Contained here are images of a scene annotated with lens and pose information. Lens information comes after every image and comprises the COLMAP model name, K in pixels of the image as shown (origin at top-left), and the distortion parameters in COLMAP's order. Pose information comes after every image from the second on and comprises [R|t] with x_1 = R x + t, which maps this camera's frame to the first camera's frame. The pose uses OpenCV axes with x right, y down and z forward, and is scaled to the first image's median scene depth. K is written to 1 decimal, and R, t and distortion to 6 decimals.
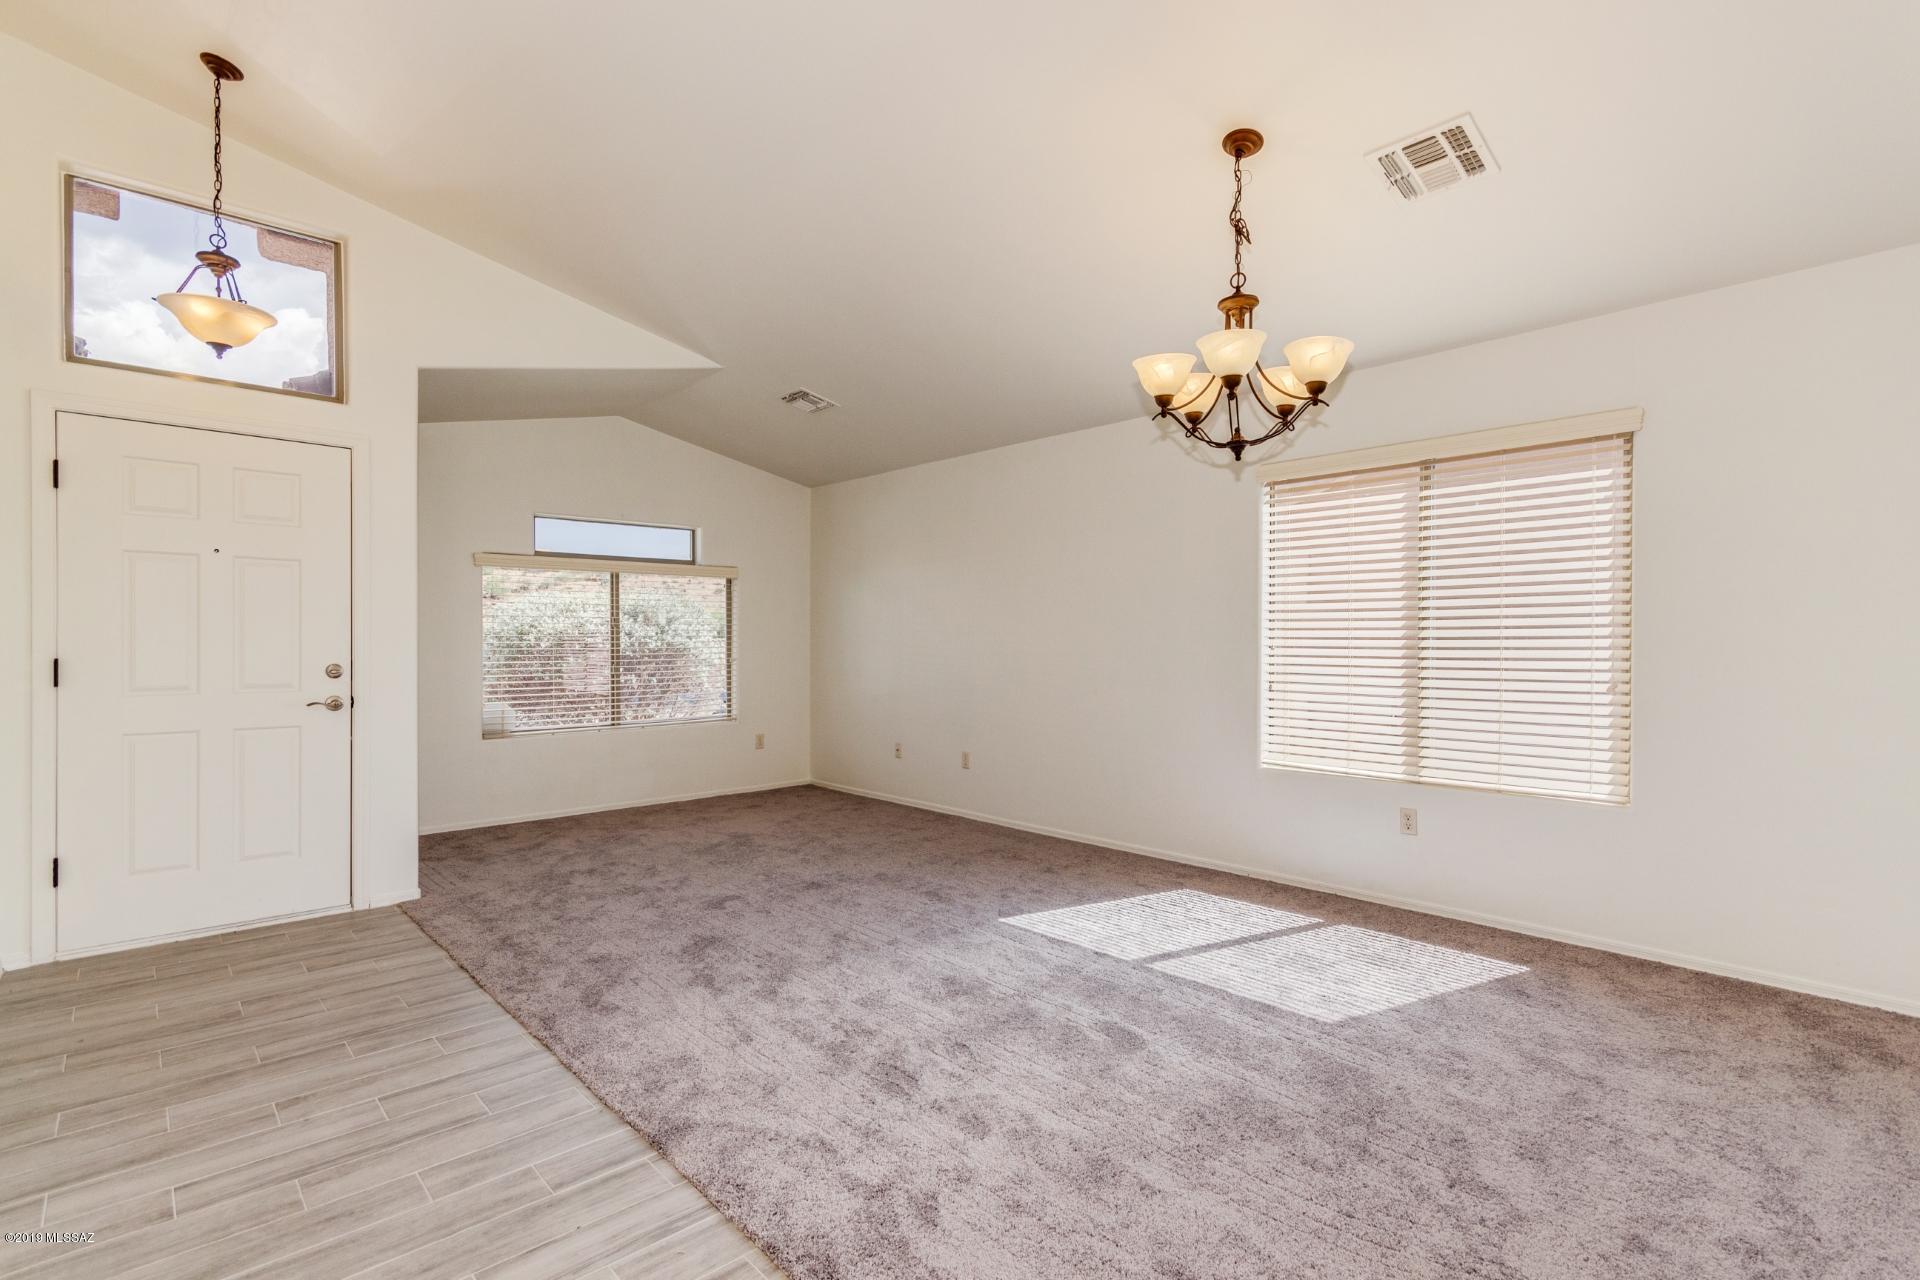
lens RADIAL K [[890.9, 0, 964.5], [0, 890.9, 636.9], [0, 0, 1]] dist [-0.000521, 0.000017]
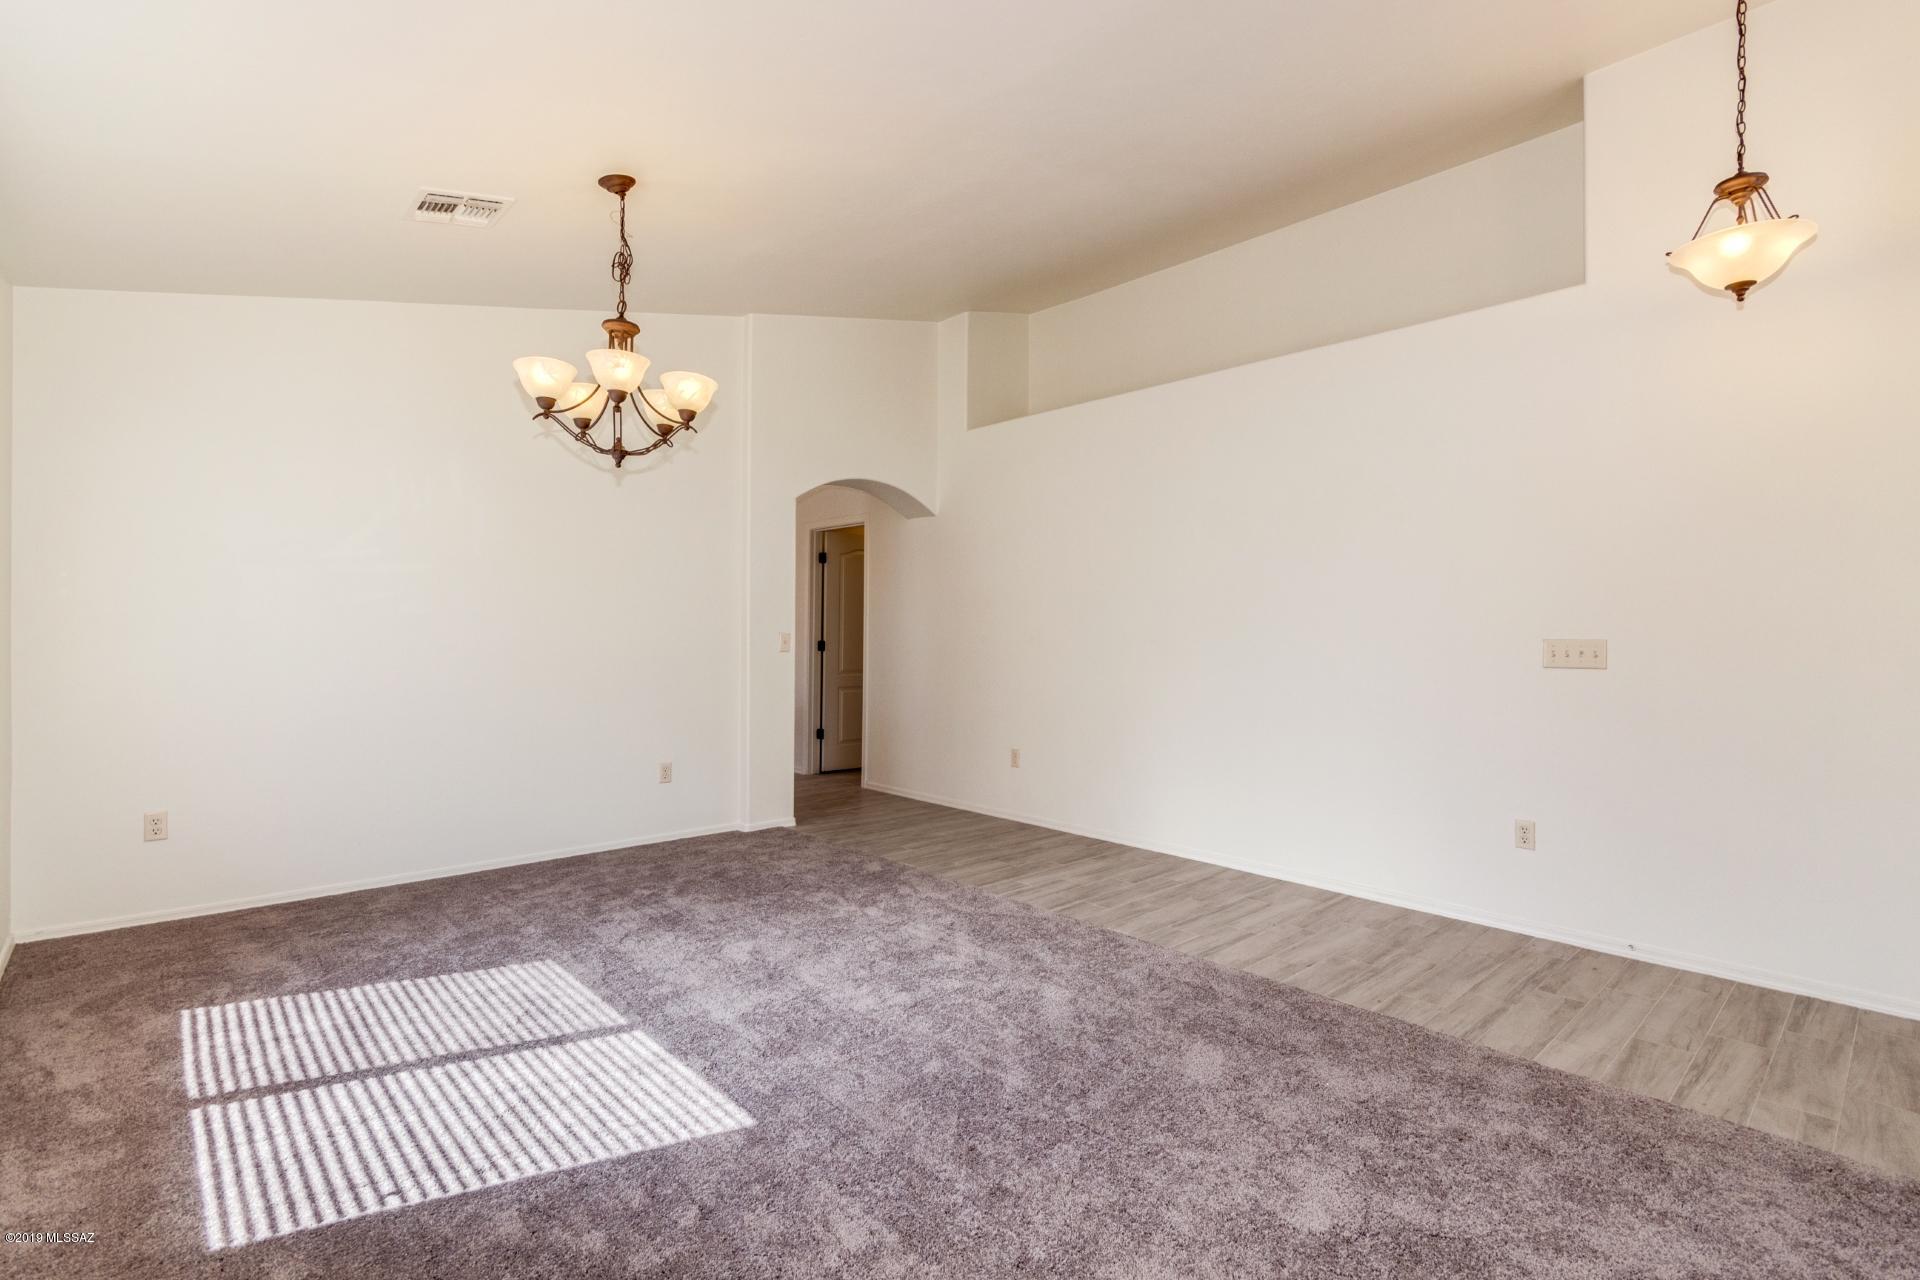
lens RADIAL K [[890.9, 0, 964.5], [0, 890.9, 636.9], [0, 0, 1]] dist [-0.000521, 0.000017]
pose [[-0.999982, -0.000024, 0.005987, -0.128032], [-0.000033, 0.999999, -0.001557, 0.002853], [-0.005987, -0.001557, -0.999981, 2.057900]]
